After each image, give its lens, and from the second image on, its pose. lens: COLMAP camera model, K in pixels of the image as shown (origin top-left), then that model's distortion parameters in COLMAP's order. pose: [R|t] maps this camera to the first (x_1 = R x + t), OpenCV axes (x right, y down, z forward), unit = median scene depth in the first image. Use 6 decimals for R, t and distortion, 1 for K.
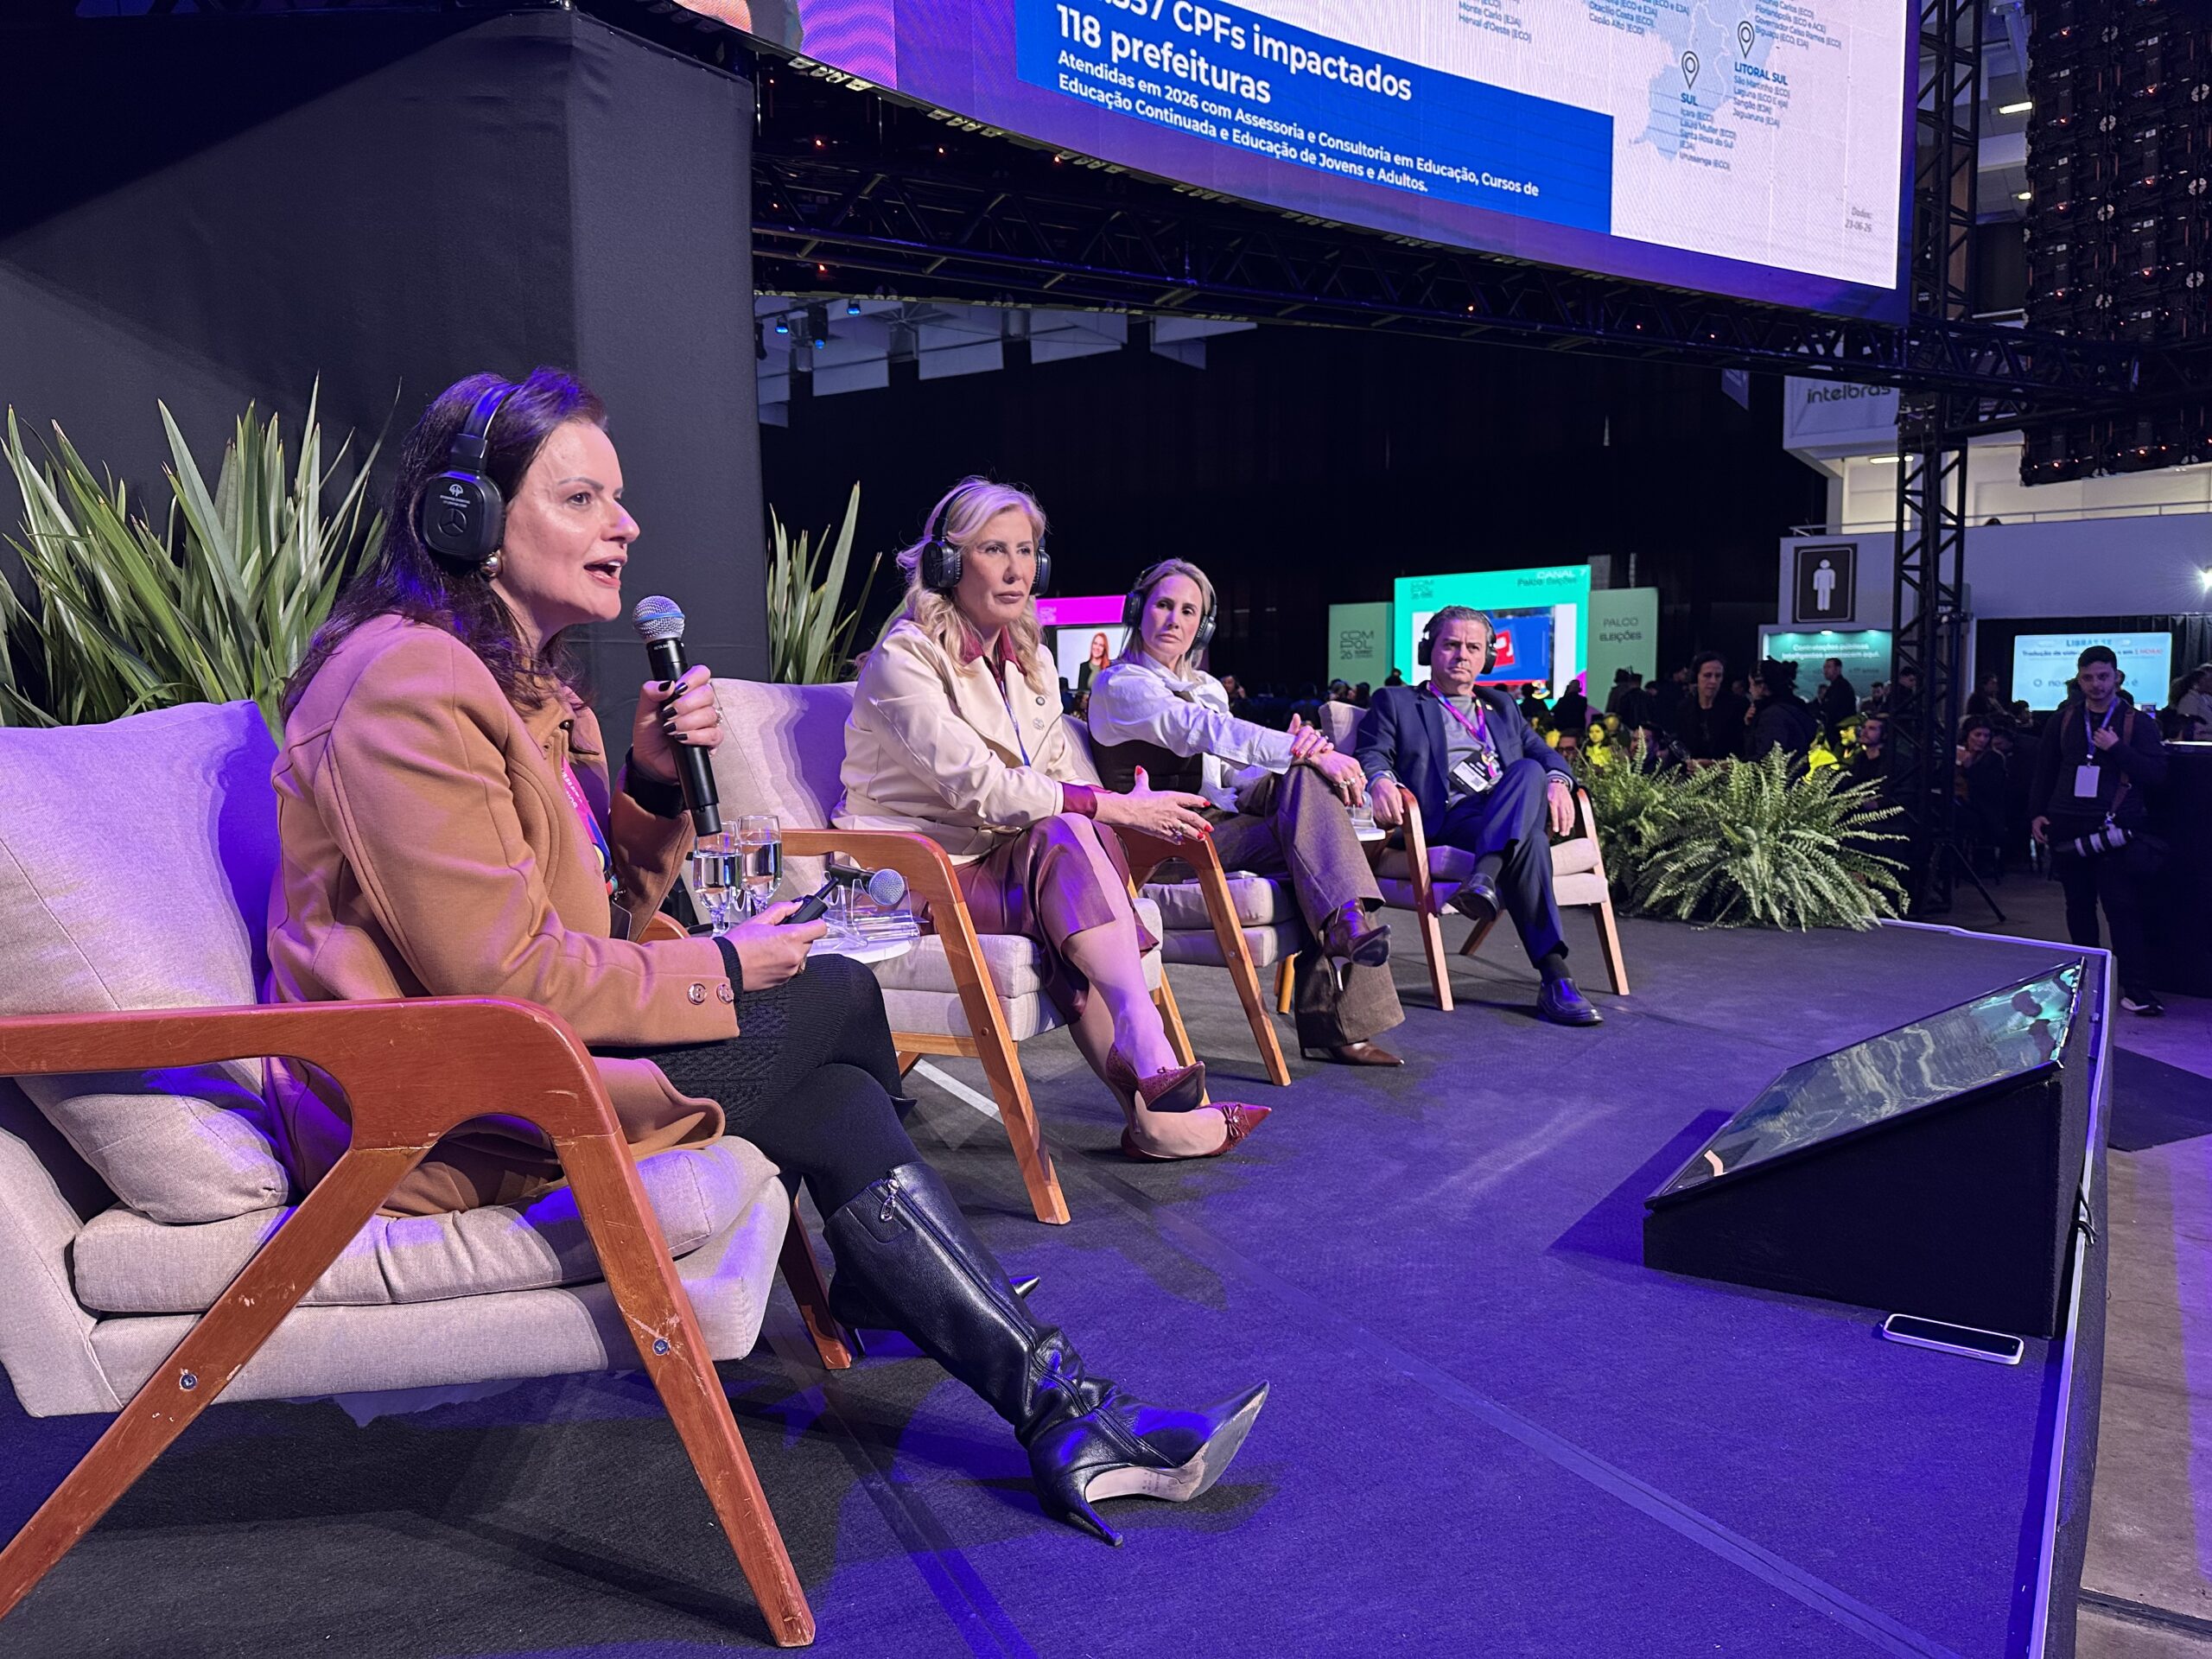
lens RADIAL K [[1544.8, 0, 1104.5], [0, 1544.8, 829.2], [0, 0, 1]] dist [0.024608, -0.002482]
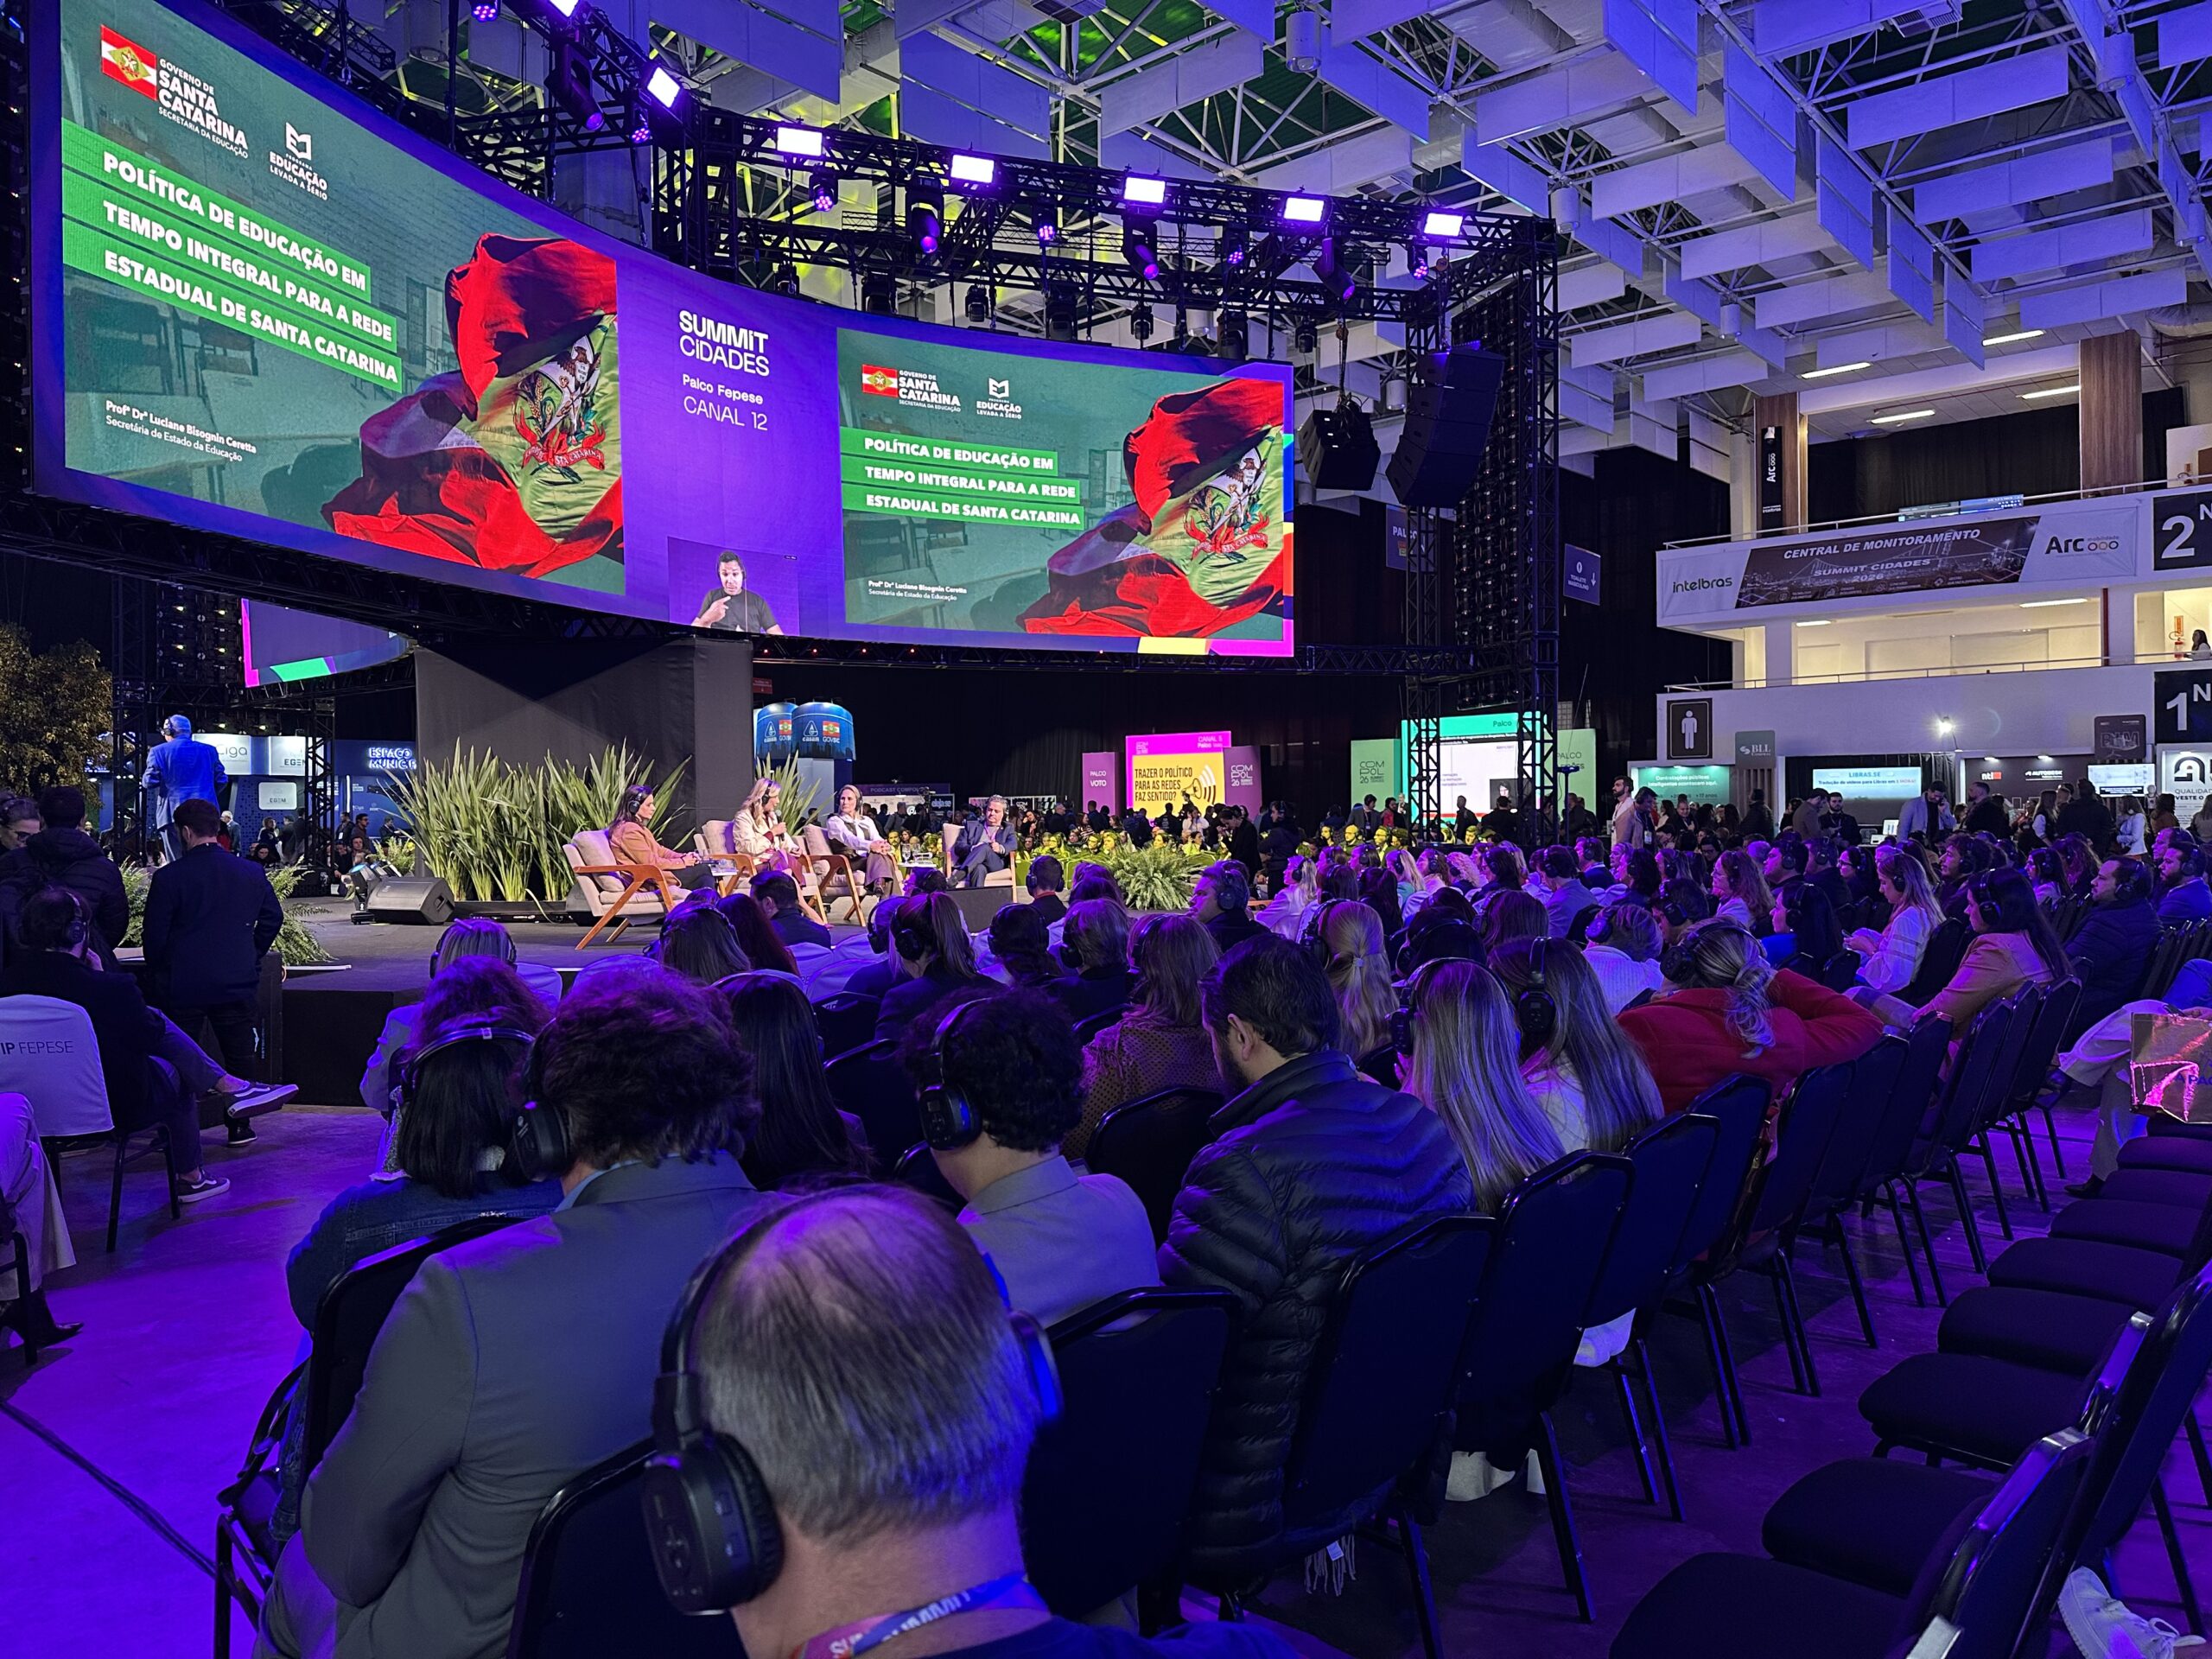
lens RADIAL K [[1544.8, 0, 1106.1], [0, 1544.8, 821.0], [0, 0, 1]] dist [0.024608, -0.002482]
pose [[0.989675, 0.000767, -0.143326, 0.171650], [-0.011770, 0.997043, -0.075937, 0.025392], [0.142844, 0.076840, 0.986758, -0.365798]]
